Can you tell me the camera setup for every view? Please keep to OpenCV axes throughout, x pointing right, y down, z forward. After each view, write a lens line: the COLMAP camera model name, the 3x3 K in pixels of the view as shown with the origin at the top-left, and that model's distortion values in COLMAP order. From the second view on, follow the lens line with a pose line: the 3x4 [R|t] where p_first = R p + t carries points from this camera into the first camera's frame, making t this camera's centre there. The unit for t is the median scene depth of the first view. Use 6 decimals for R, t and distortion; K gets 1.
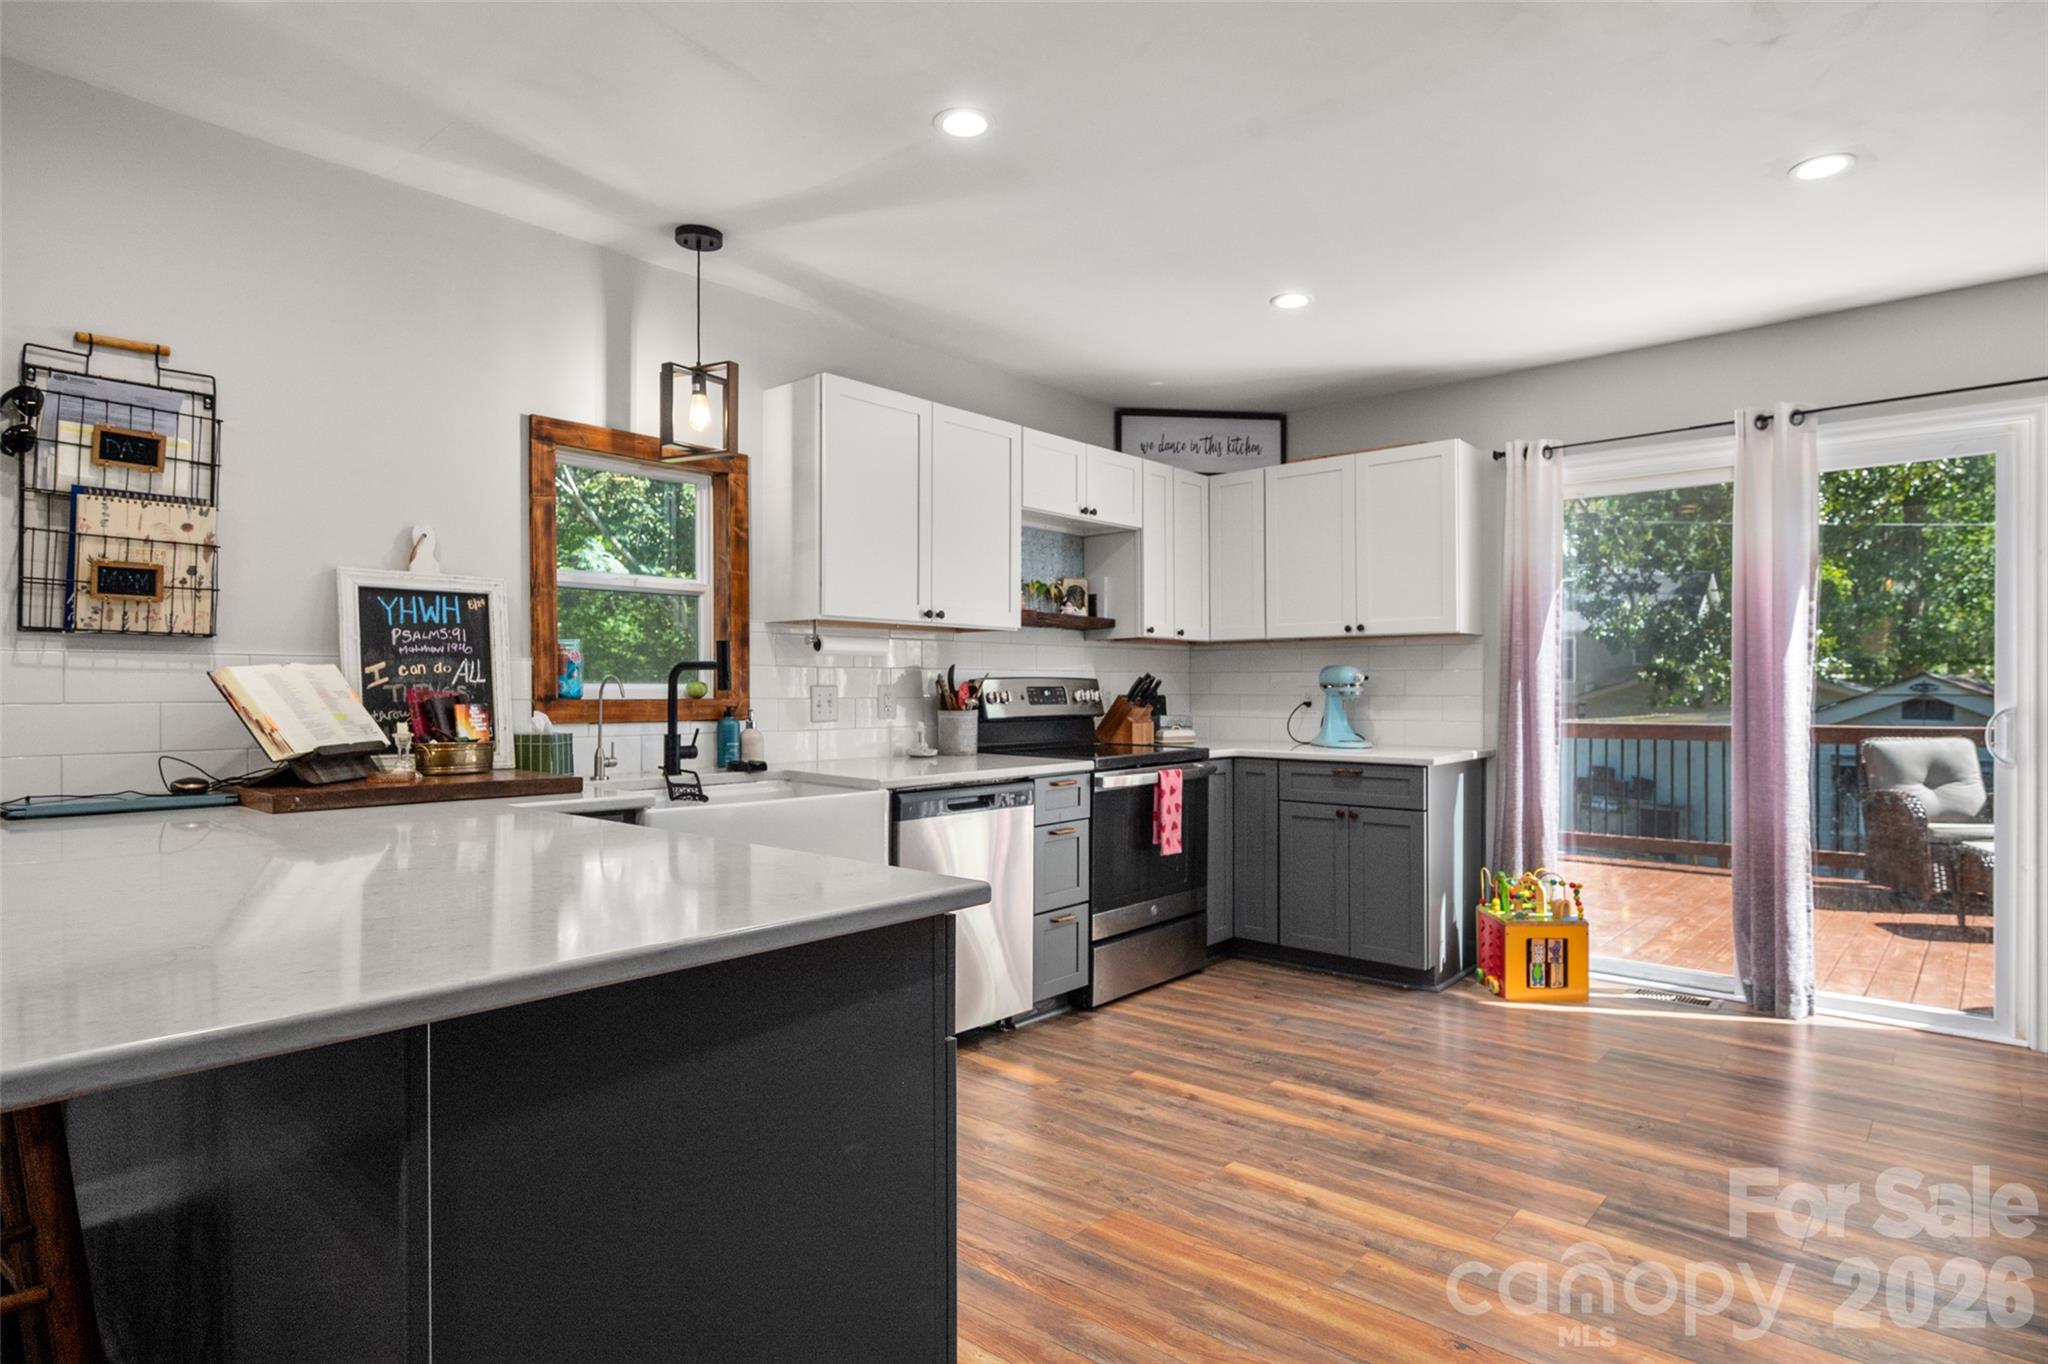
lens RADIAL K [[1086.7, 0, 1024.0], [0, 1086.7, 682.0], [0, 0, 1]] dist [-0.001950, -0.000282]
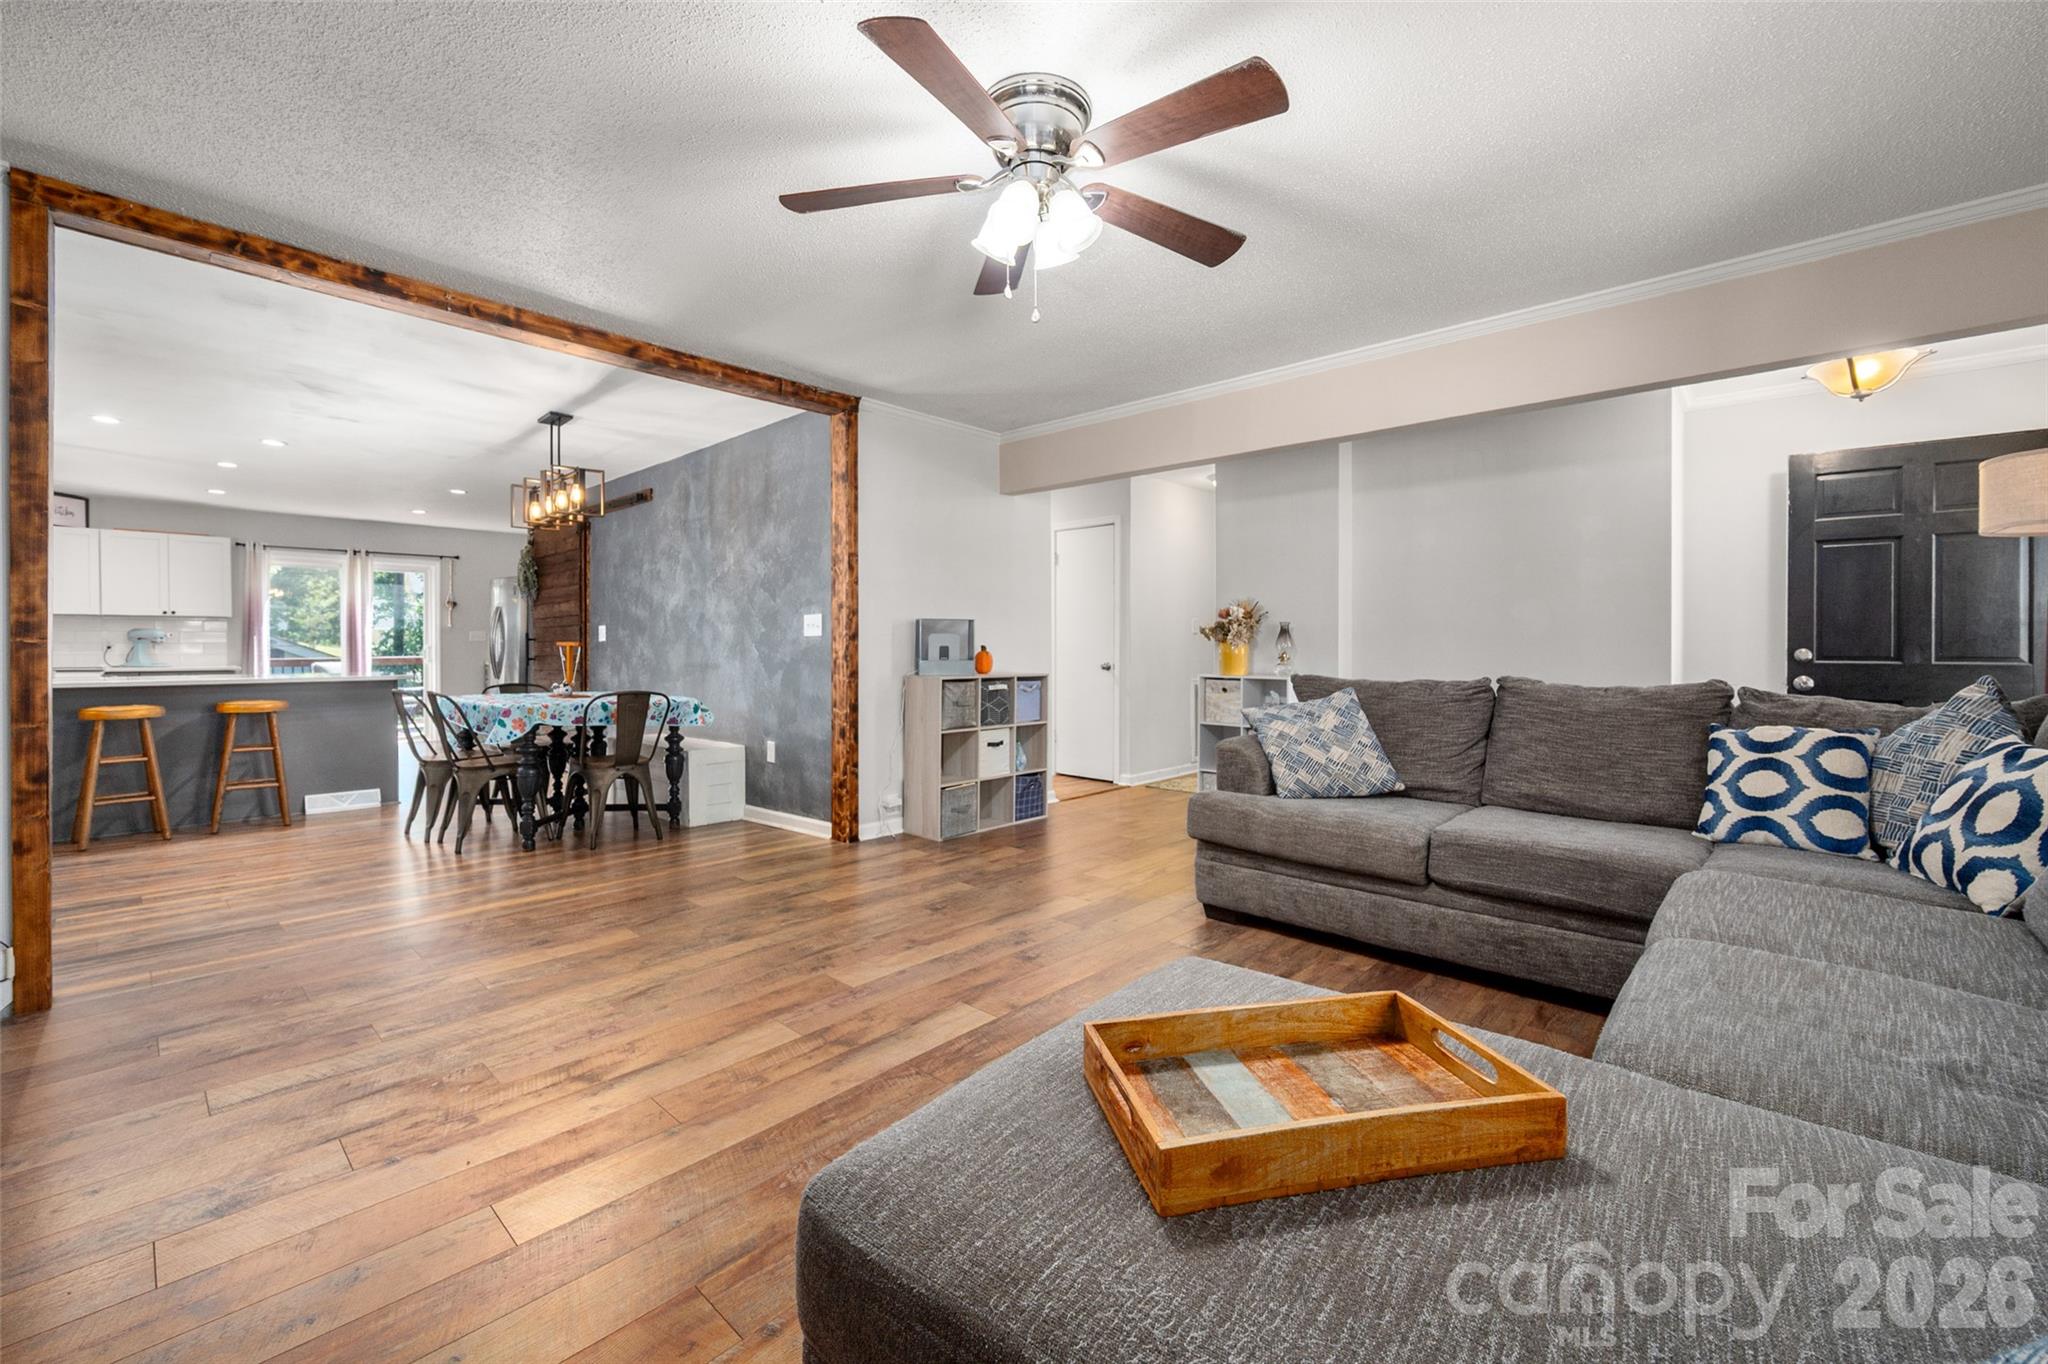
lens RADIAL K [[826.8, 0, 1044.5], [0, 826.8, 647.8], [0, 0, 1]] dist [-0.000062, -0.000138]
pose [[0.005168, -0.003333, 0.999981, -2.056129], [-0.005426, 0.999980, 0.003361, 0.009547], [-0.999972, -0.005444, 0.005150, -1.191572]]
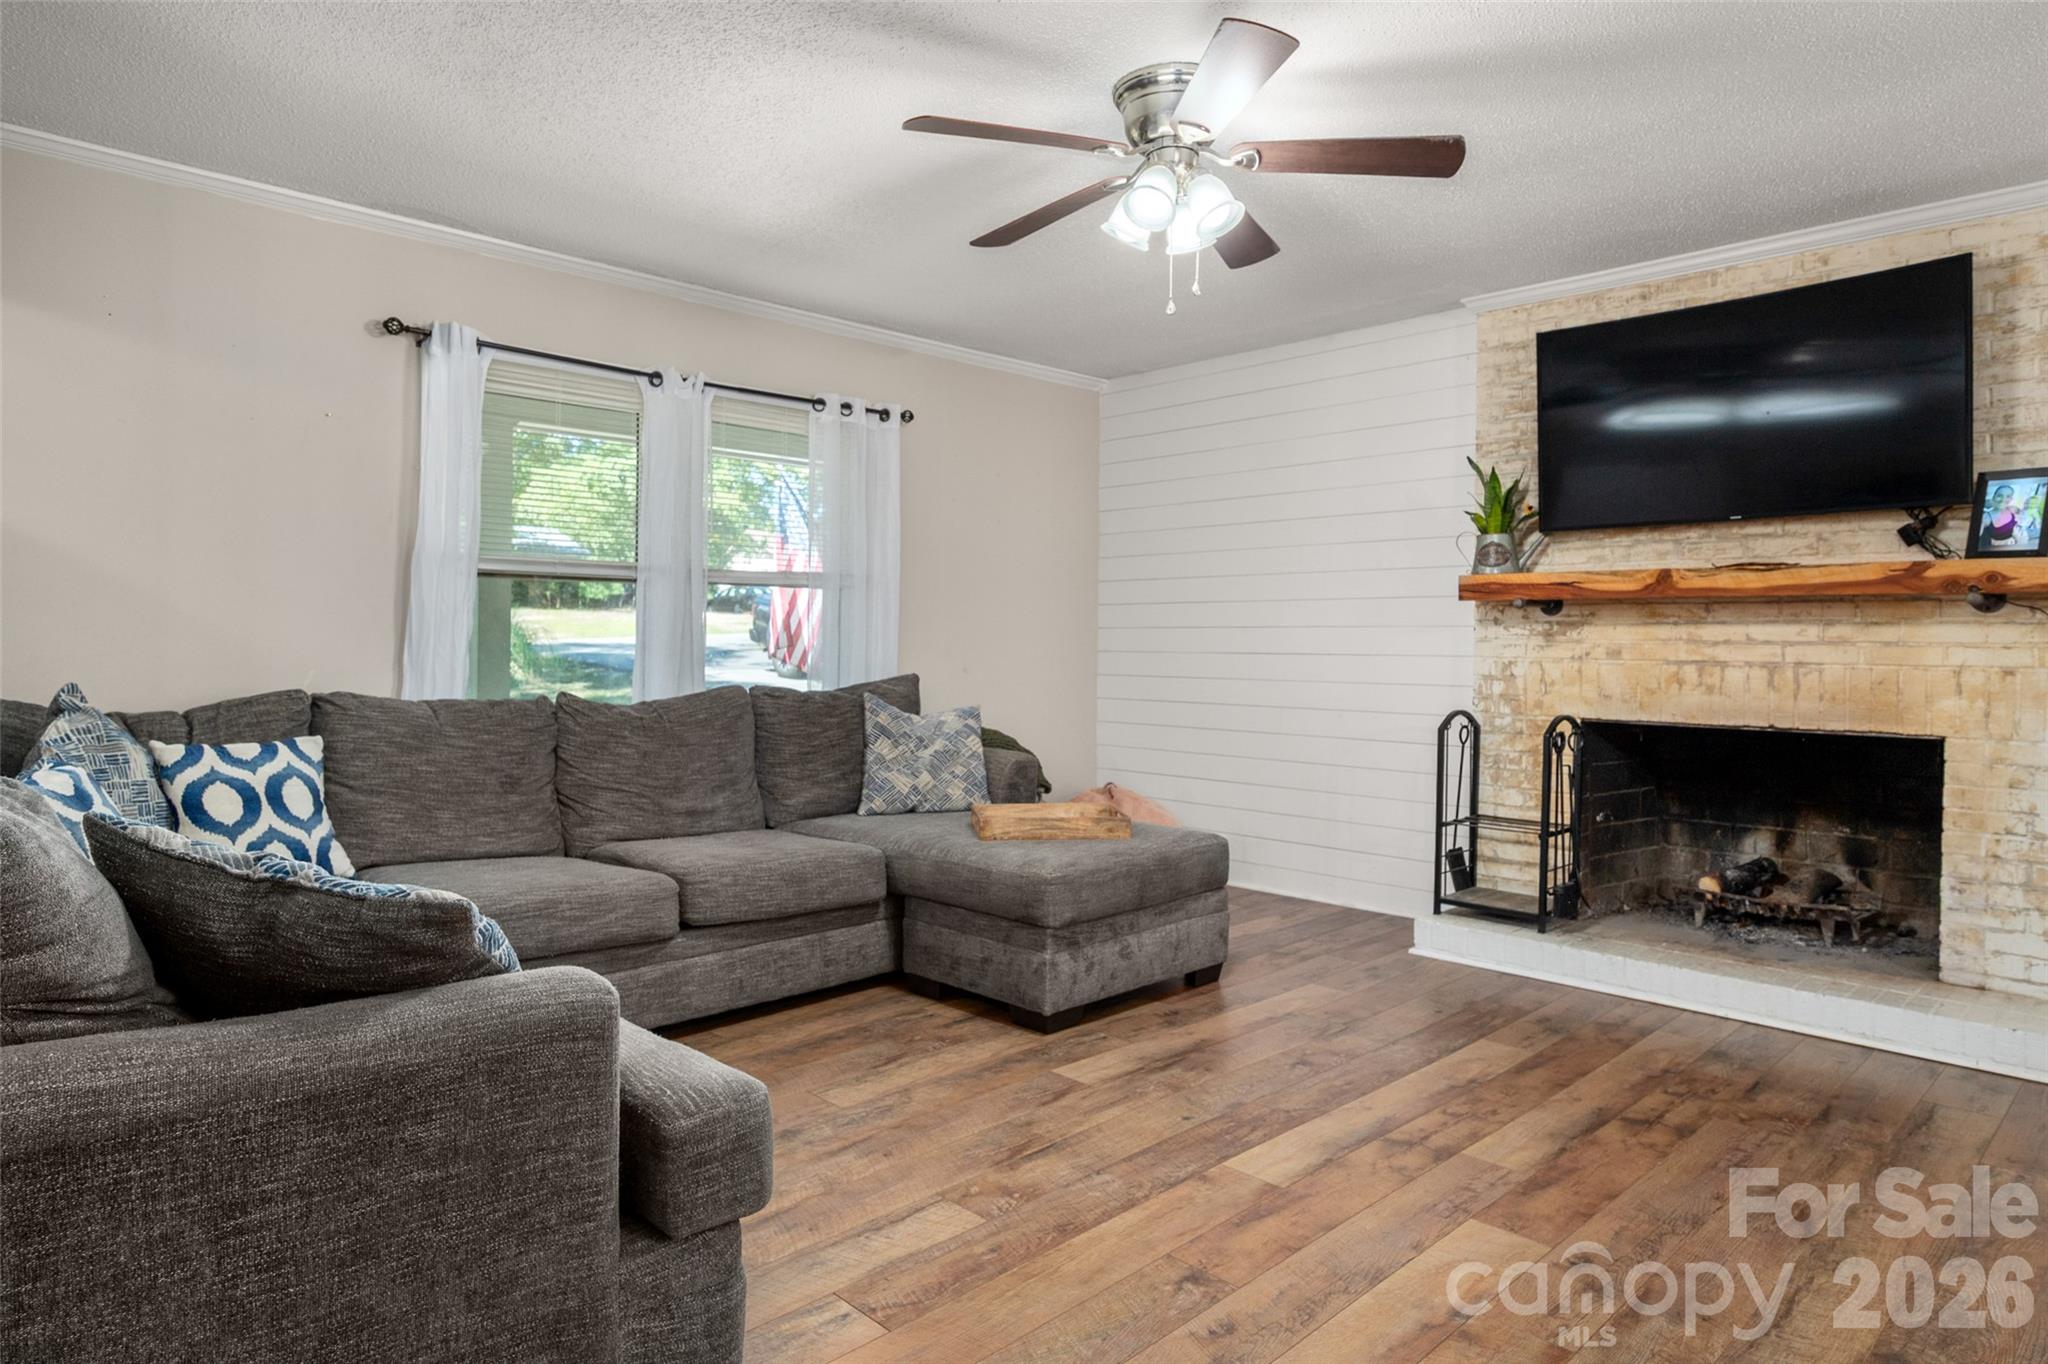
lens RADIAL K [[1202.5, 0, 1050.1], [0, 1202.5, 649.0], [0, 0, 1]] dist [-0.004269, -0.000501]
pose [[-0.064420, 0.001137, -0.997922, -0.430695], [-0.005176, 0.999986, 0.001474, 0.001016], [0.997909, 0.005260, -0.064413, -1.212319]]
